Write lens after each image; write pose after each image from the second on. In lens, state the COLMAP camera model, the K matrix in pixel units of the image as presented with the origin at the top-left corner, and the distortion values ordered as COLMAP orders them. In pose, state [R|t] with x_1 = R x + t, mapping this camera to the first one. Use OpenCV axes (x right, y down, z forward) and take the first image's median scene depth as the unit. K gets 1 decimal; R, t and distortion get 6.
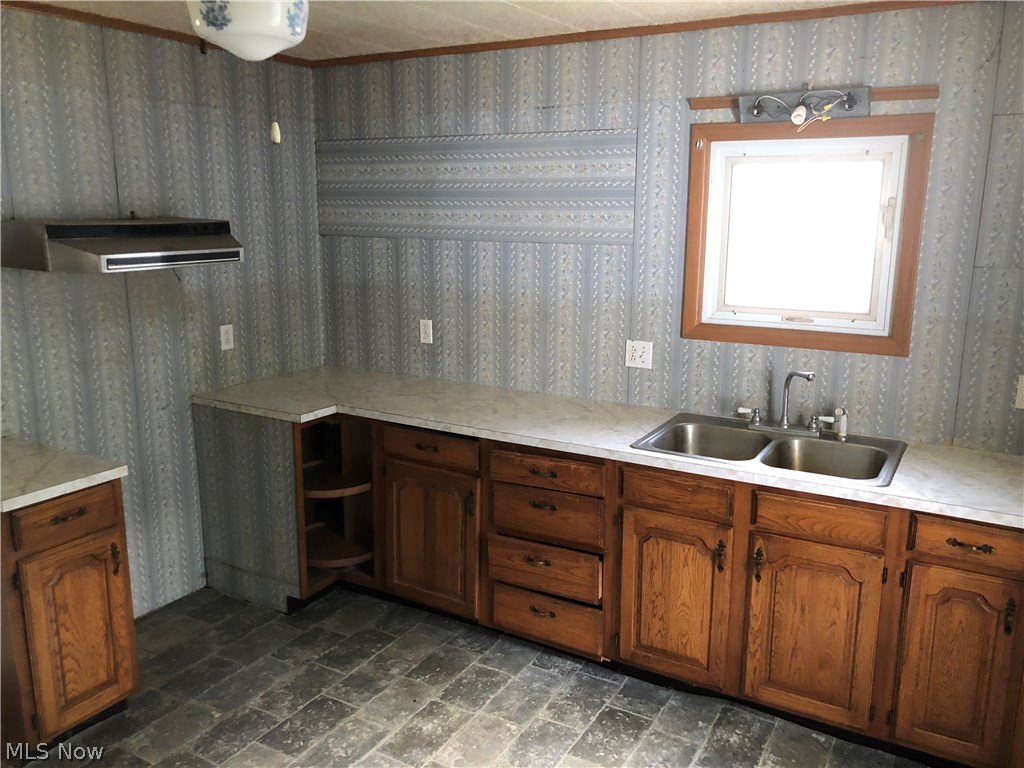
lens RADIAL K [[832.0, 0, 512.9], [0, 832.0, 386.8], [0, 0, 1]] dist [0.033164, -0.024329]
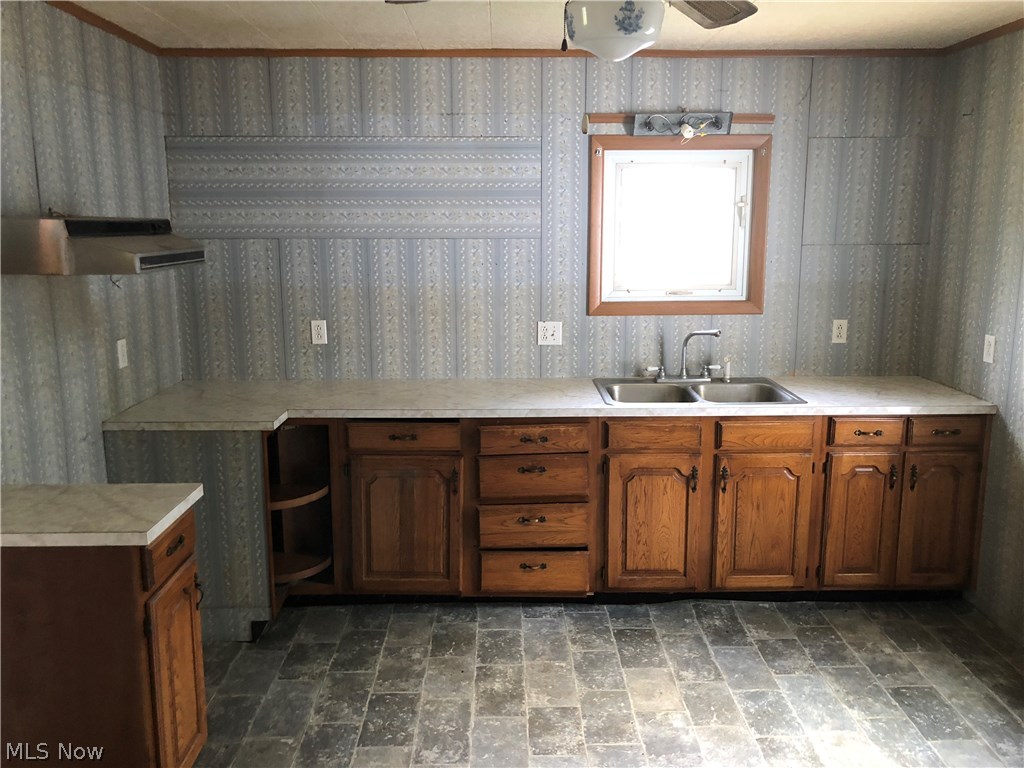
lens RADIAL K [[832.0, 0, 514.7], [0, 832.0, 378.6], [0, 0, 1]] dist [0.033164, -0.024329]
pose [[0.859930, -0.103547, 0.499798, -0.508510], [0.117597, 0.993056, 0.003407, 0.014786], [-0.496680, 0.055845, 0.866135, 0.038938]]
